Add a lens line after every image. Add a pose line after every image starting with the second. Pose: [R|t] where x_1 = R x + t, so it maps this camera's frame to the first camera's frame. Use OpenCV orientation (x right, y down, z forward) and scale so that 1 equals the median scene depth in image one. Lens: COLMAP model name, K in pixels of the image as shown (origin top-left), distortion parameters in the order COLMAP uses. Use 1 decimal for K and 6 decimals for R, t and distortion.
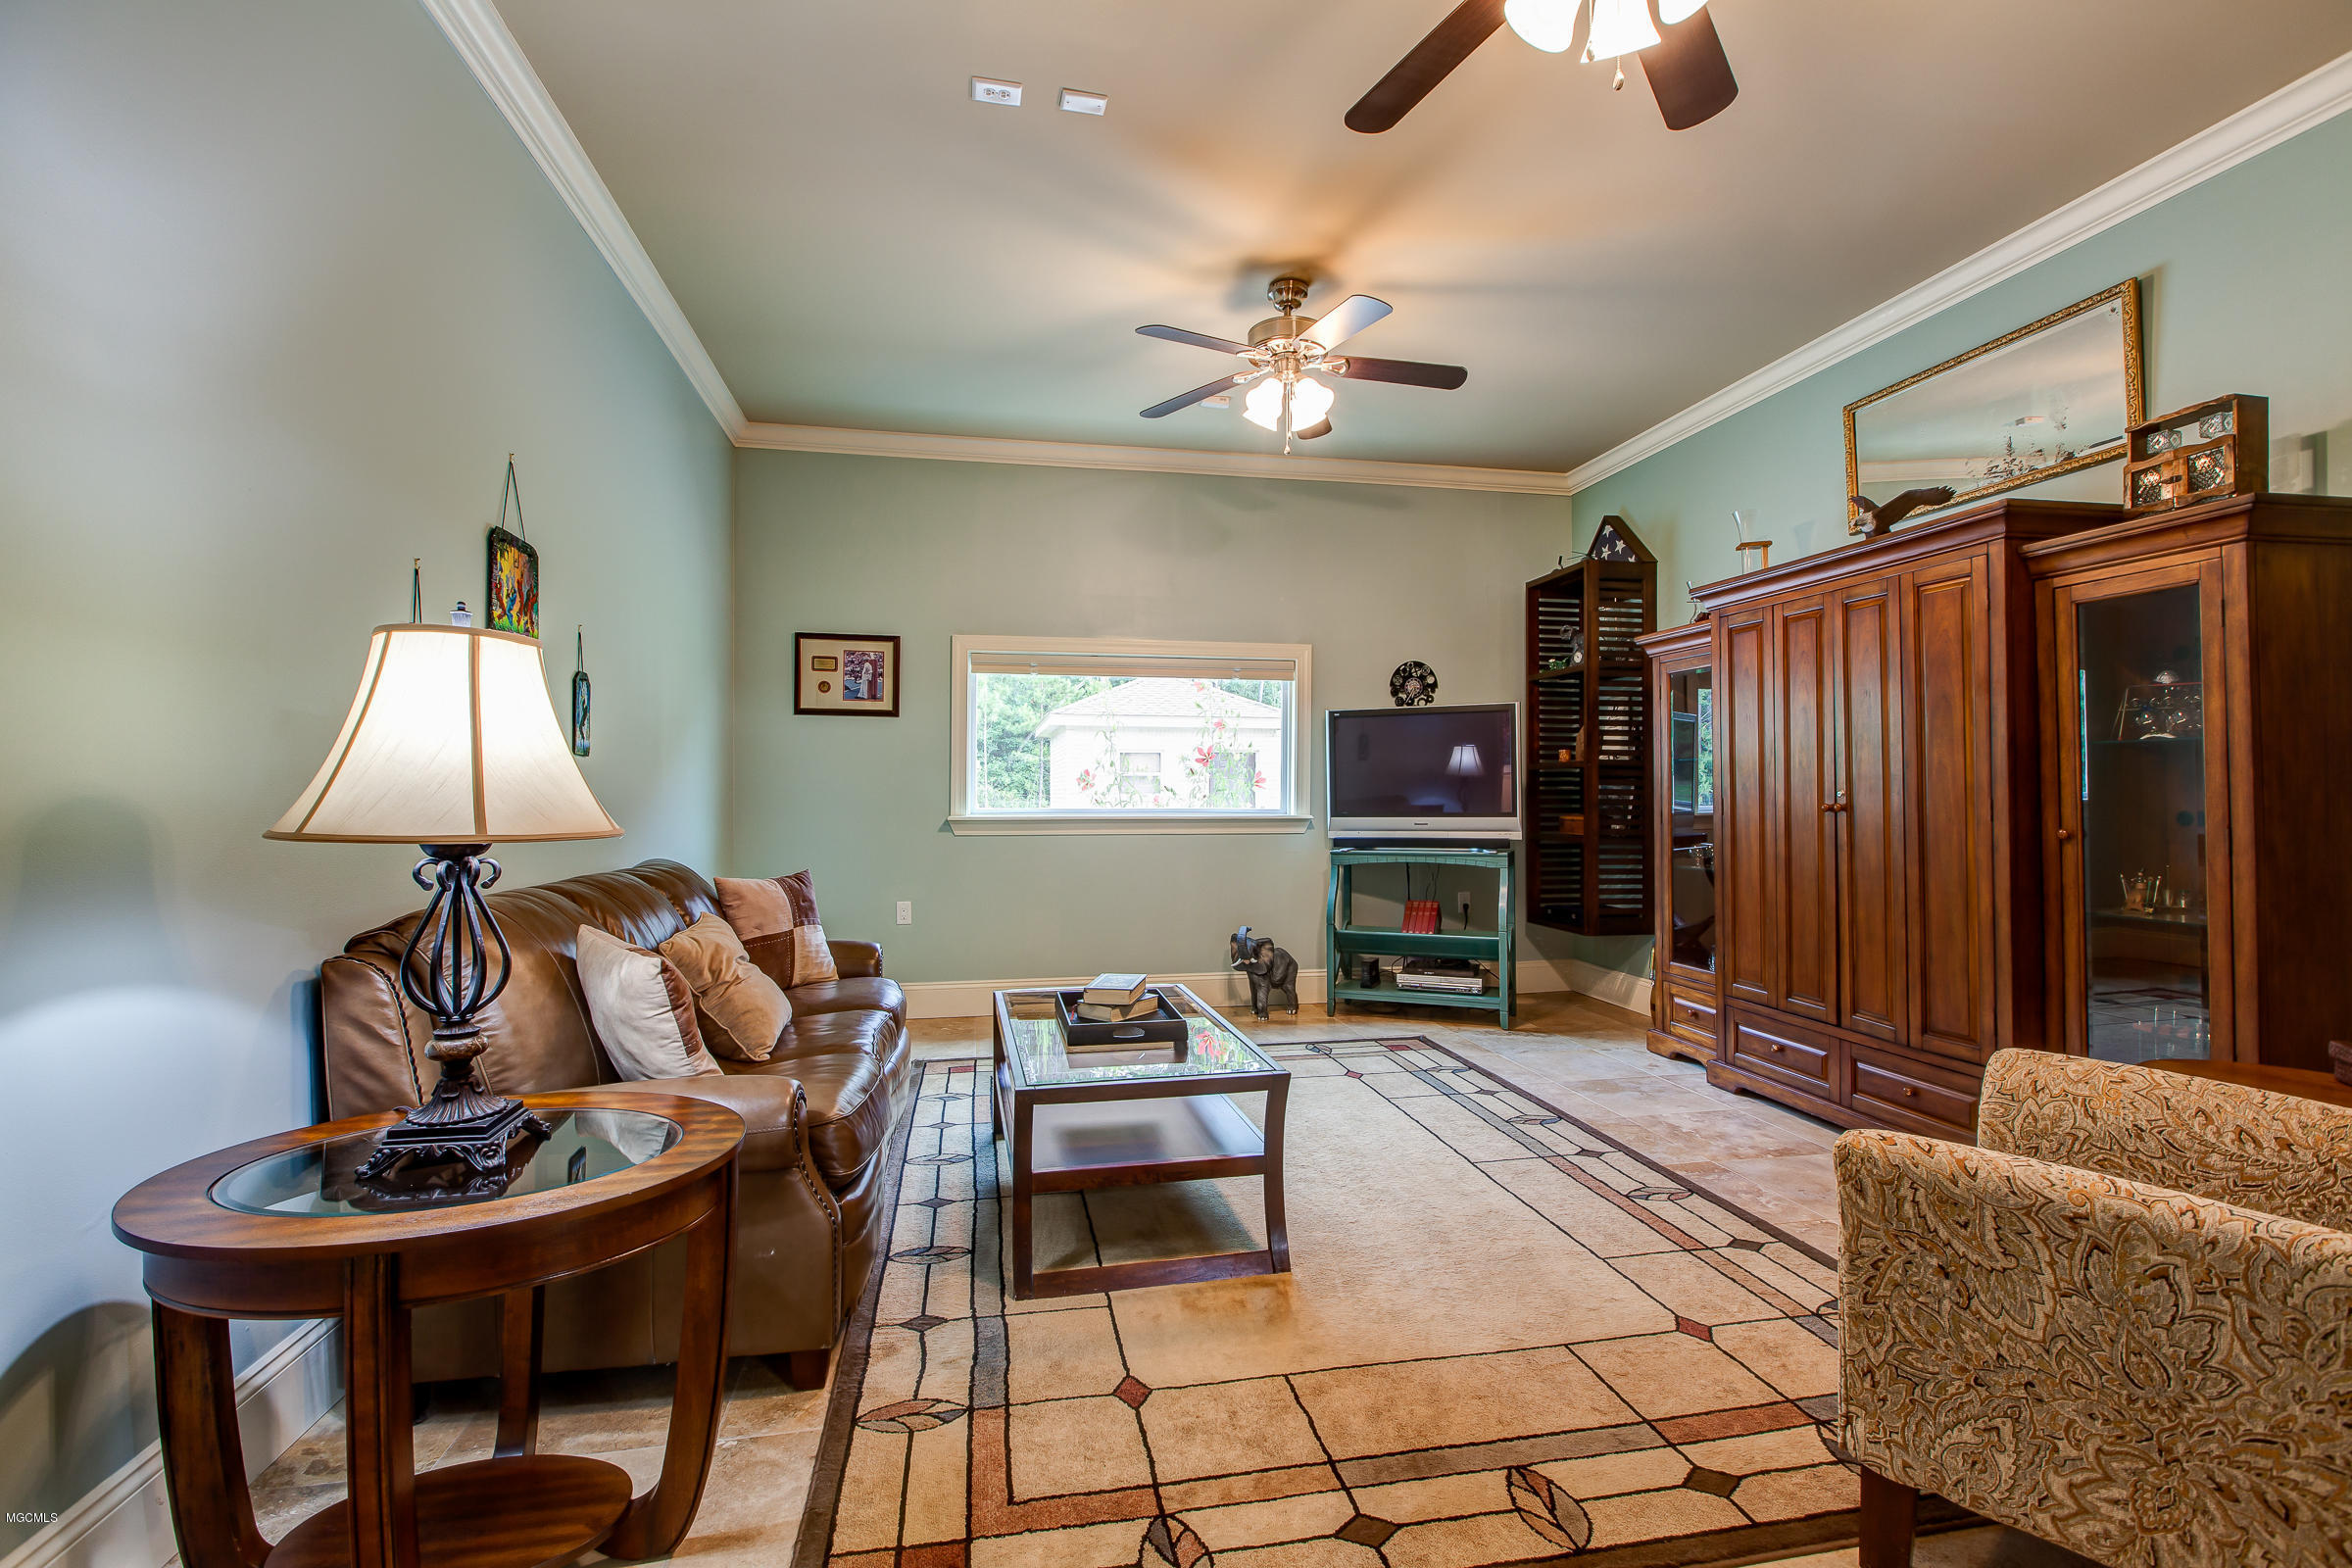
lens RADIAL K [[1034.1, 0, 1176.0], [0, 1034.1, 784.0], [0, 0, 1]] dist [-0.001576, -0.000271]
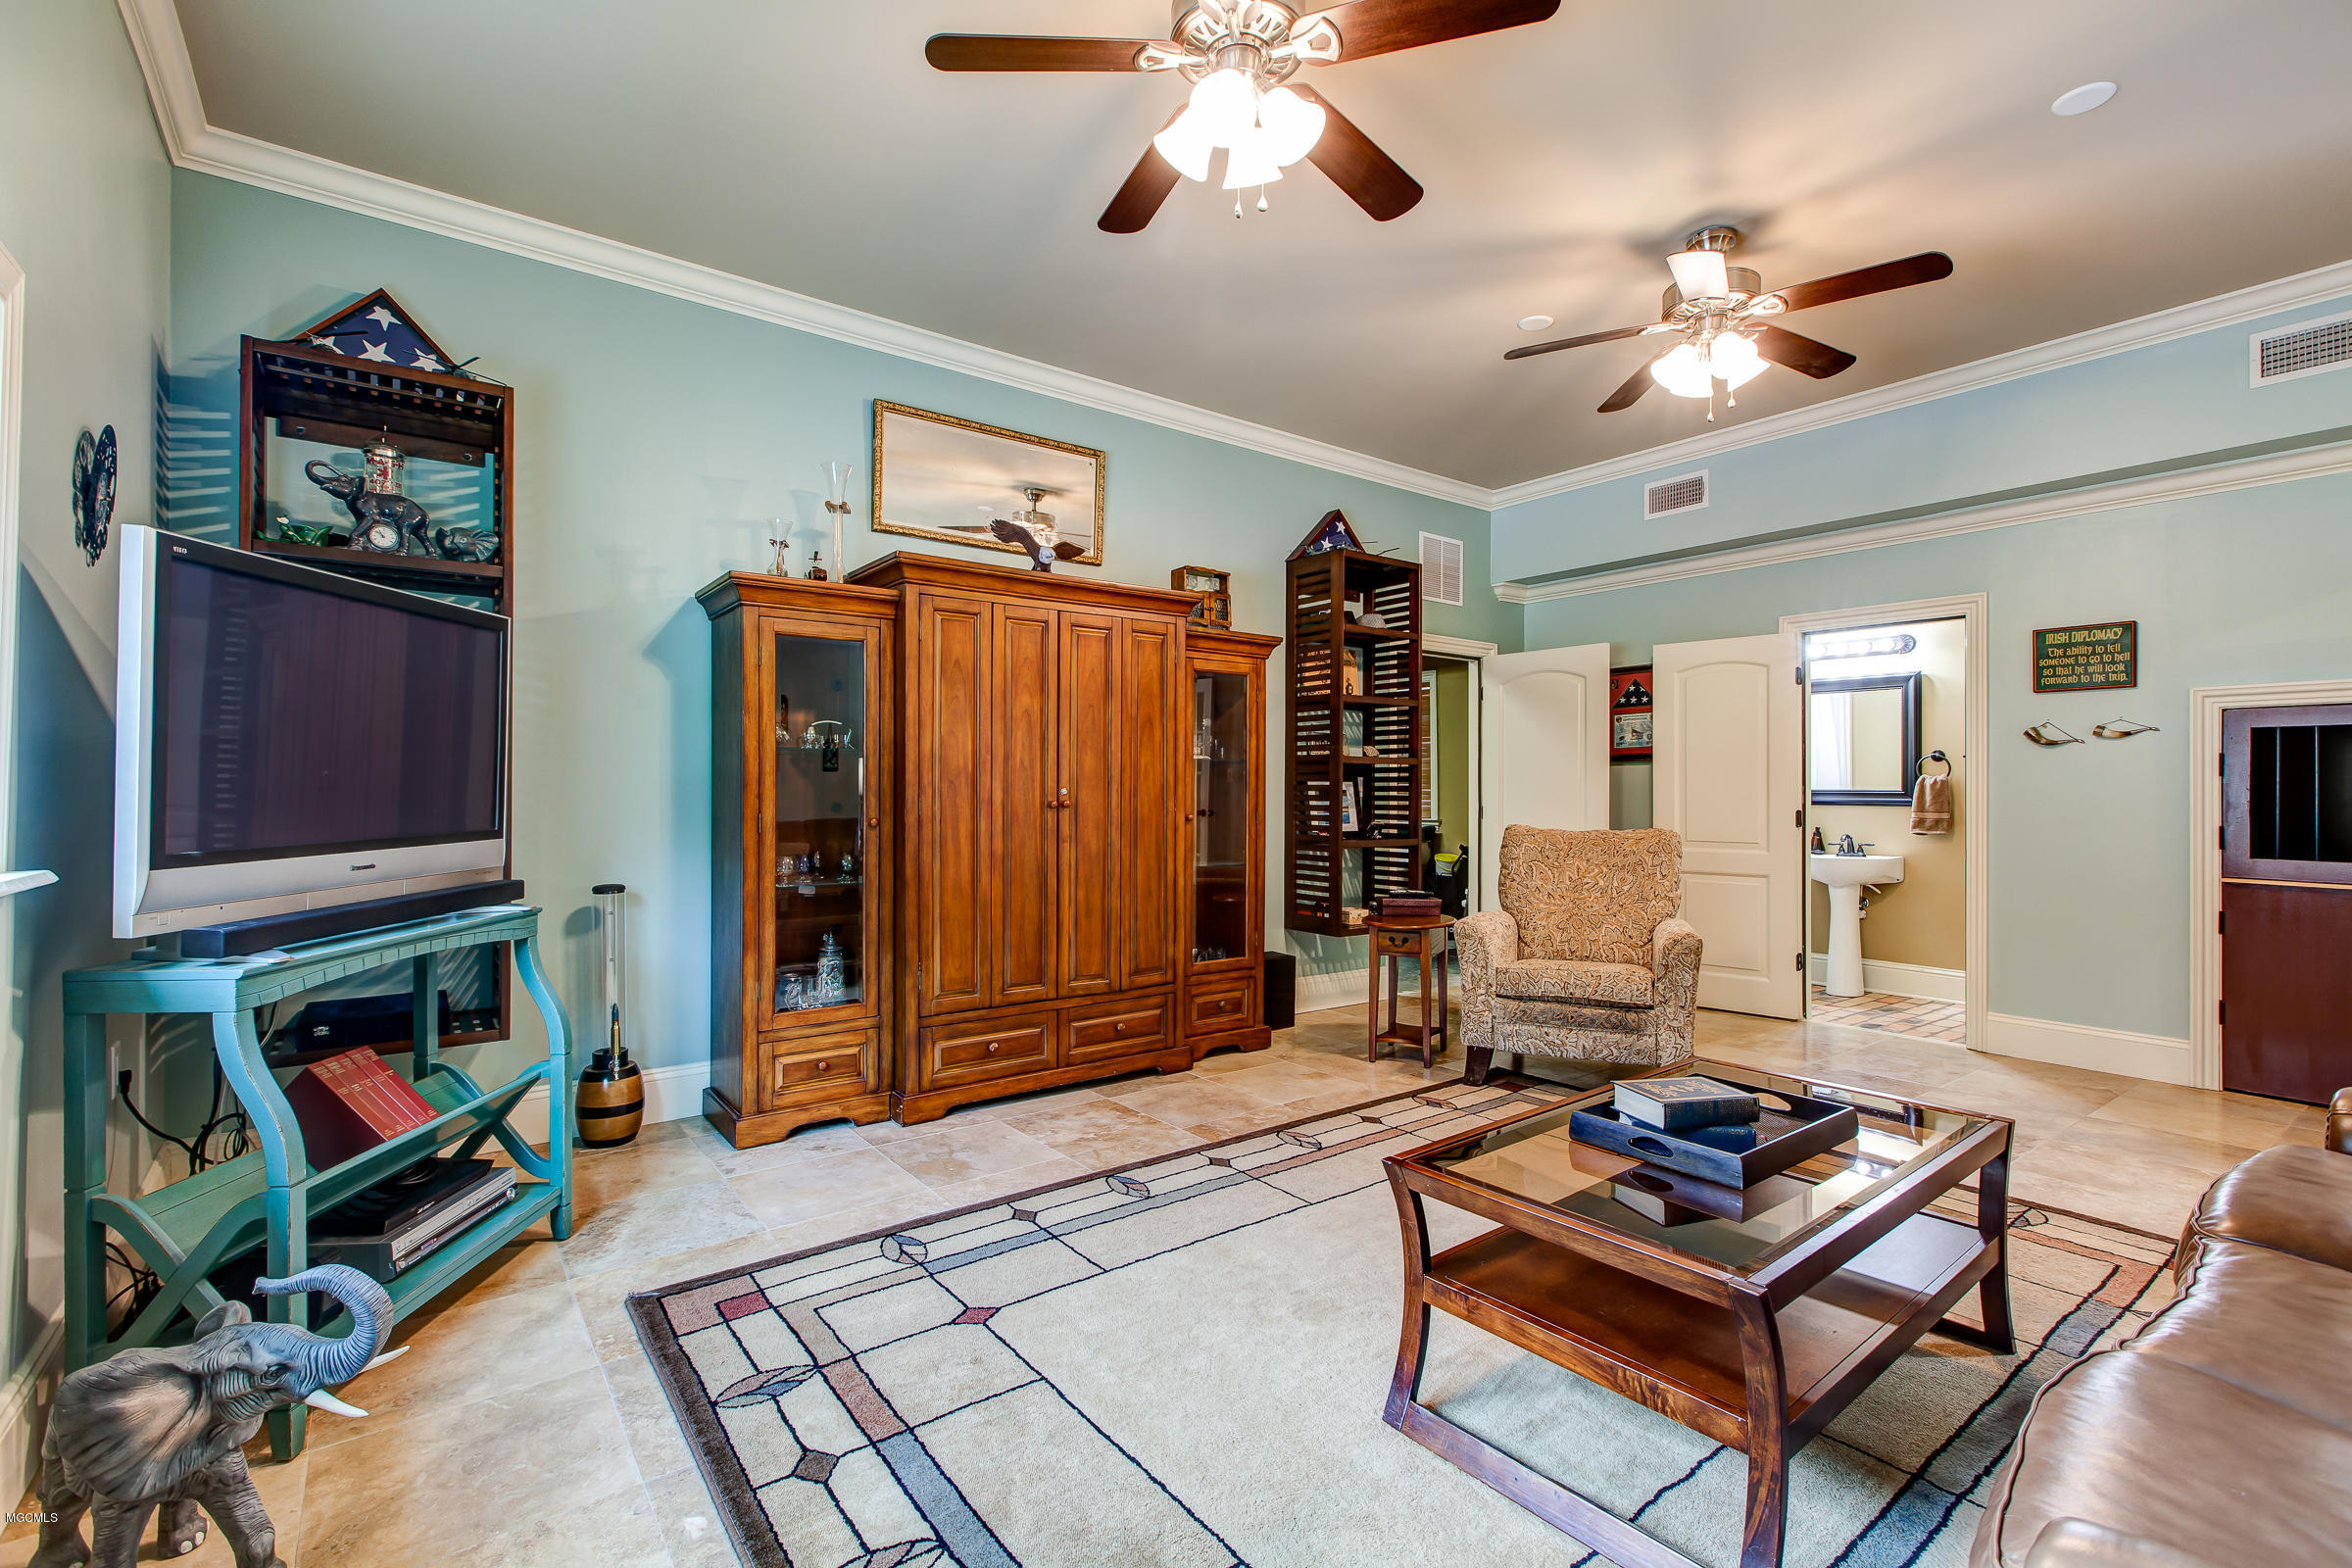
lens RADIAL K [[1034.1, 0, 1176.0], [0, 1034.1, 784.0], [0, 0, 1]] dist [-0.001576, -0.000271]
pose [[-0.446253, 0.005439, 0.894890, -0.423402], [-0.011922, 0.999857, -0.012022, 0.010940], [-0.894827, -0.016034, -0.446124, 1.365813]]
